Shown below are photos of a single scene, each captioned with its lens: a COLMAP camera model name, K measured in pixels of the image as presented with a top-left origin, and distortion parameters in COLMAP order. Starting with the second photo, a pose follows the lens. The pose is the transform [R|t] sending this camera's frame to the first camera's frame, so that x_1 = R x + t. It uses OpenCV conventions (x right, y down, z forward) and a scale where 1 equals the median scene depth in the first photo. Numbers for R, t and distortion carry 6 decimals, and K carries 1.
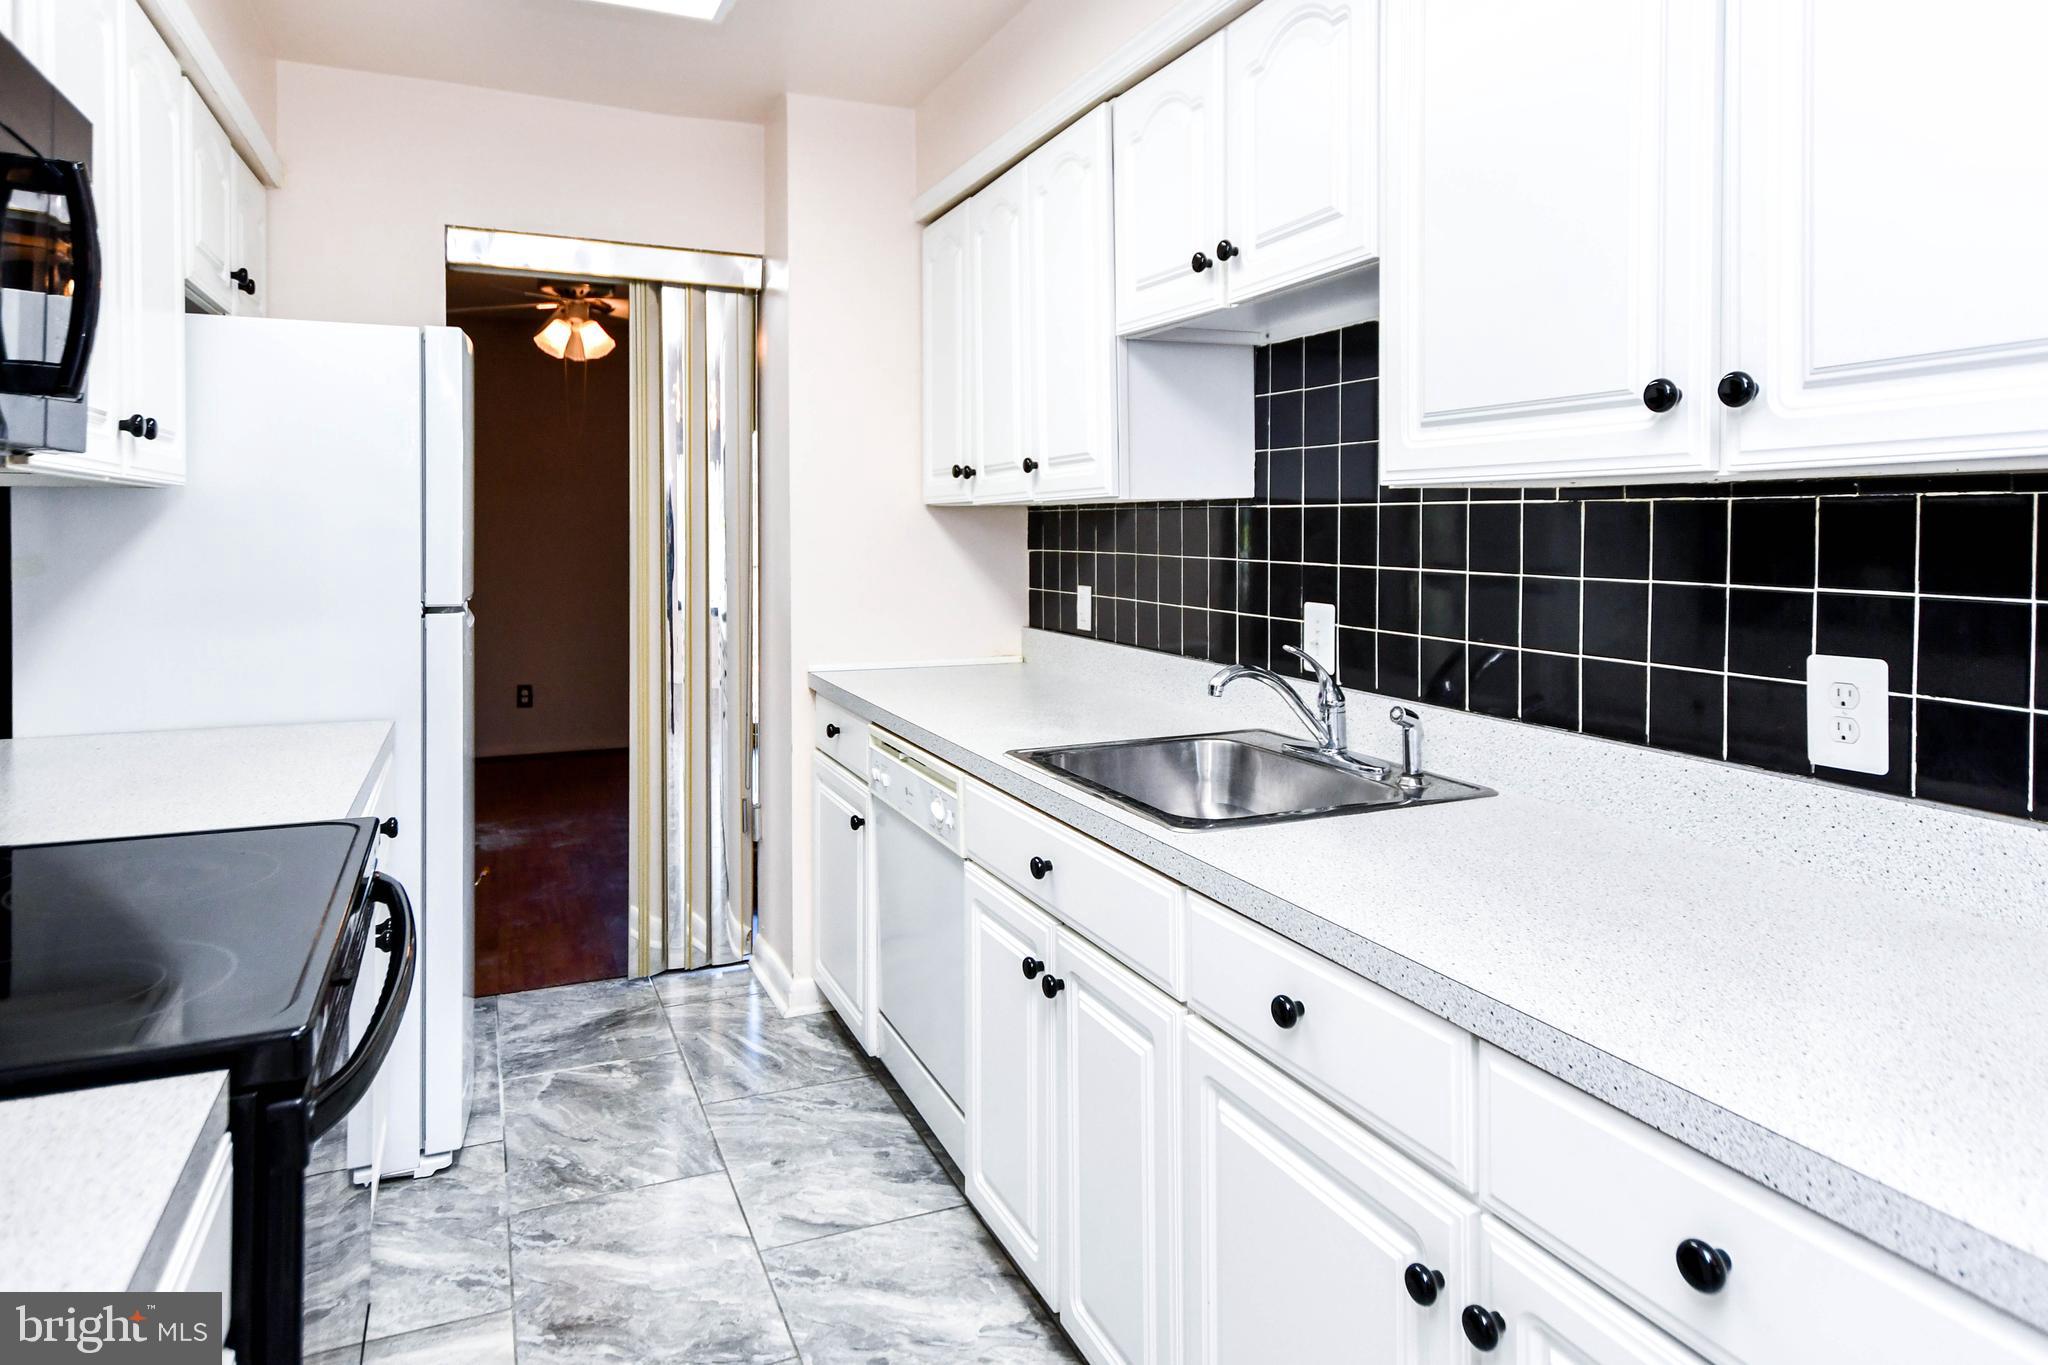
lens RADIAL K [[1251.1, 0, 1025.3], [0, 1251.1, 555.8], [0, 0, 1]] dist [0.013990, 0.002689]
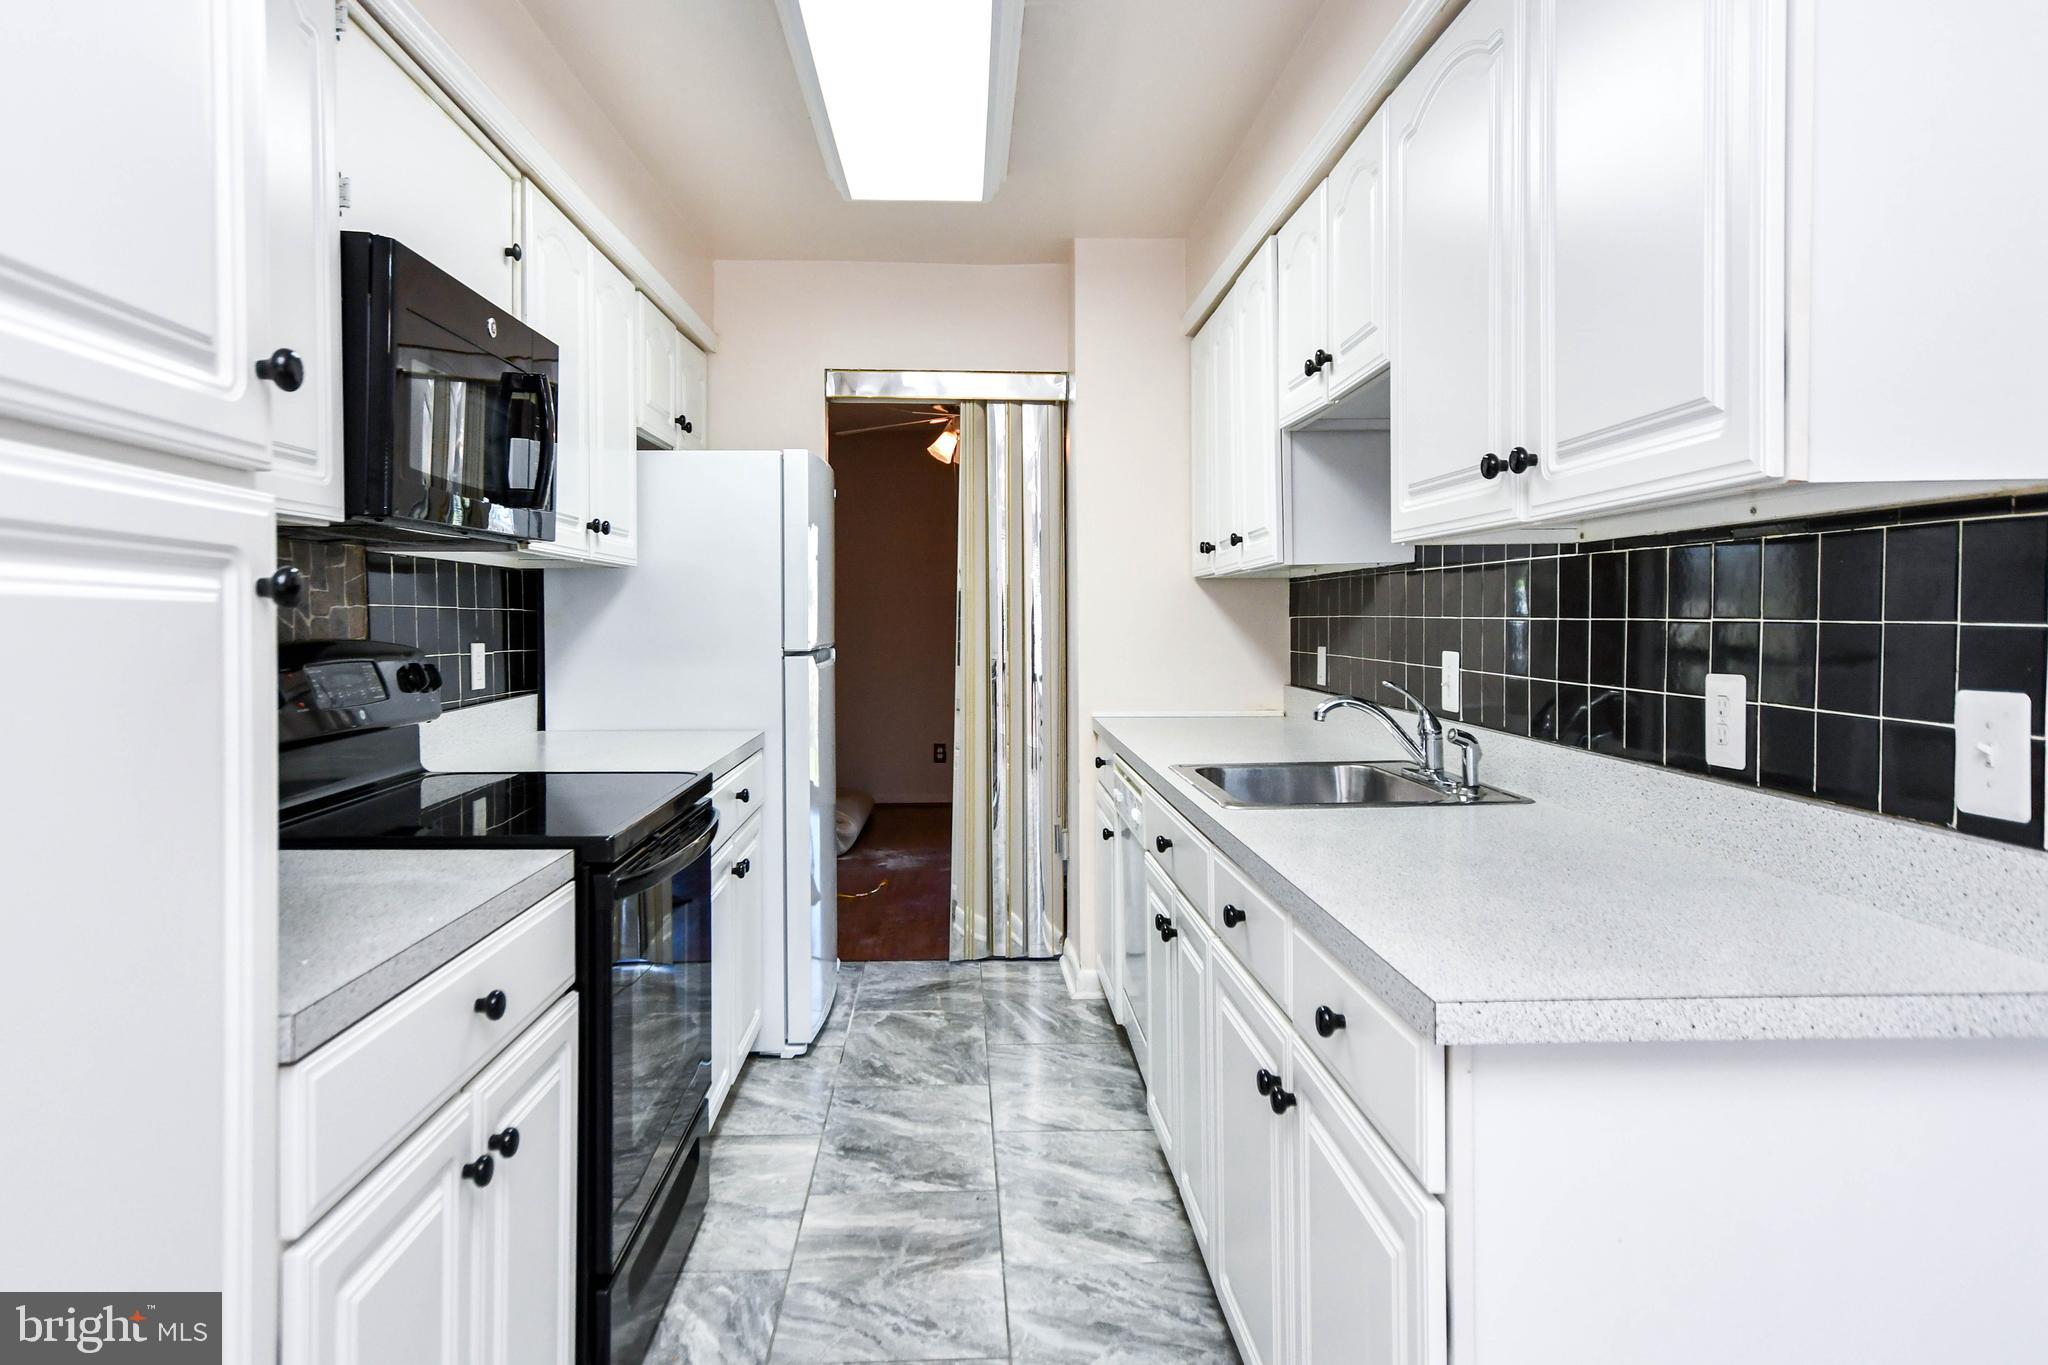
lens RADIAL K [[1251.1, 0, 1023.6], [0, 1251.1, 666.6], [0, 0, 1]] dist [0.013990, 0.002689]
pose [[0.936985, 0.010560, -0.349210, 0.251902], [-0.004851, 0.999840, 0.017218, 0.031748], [0.349336, -0.014439, 0.936886, -0.209039]]
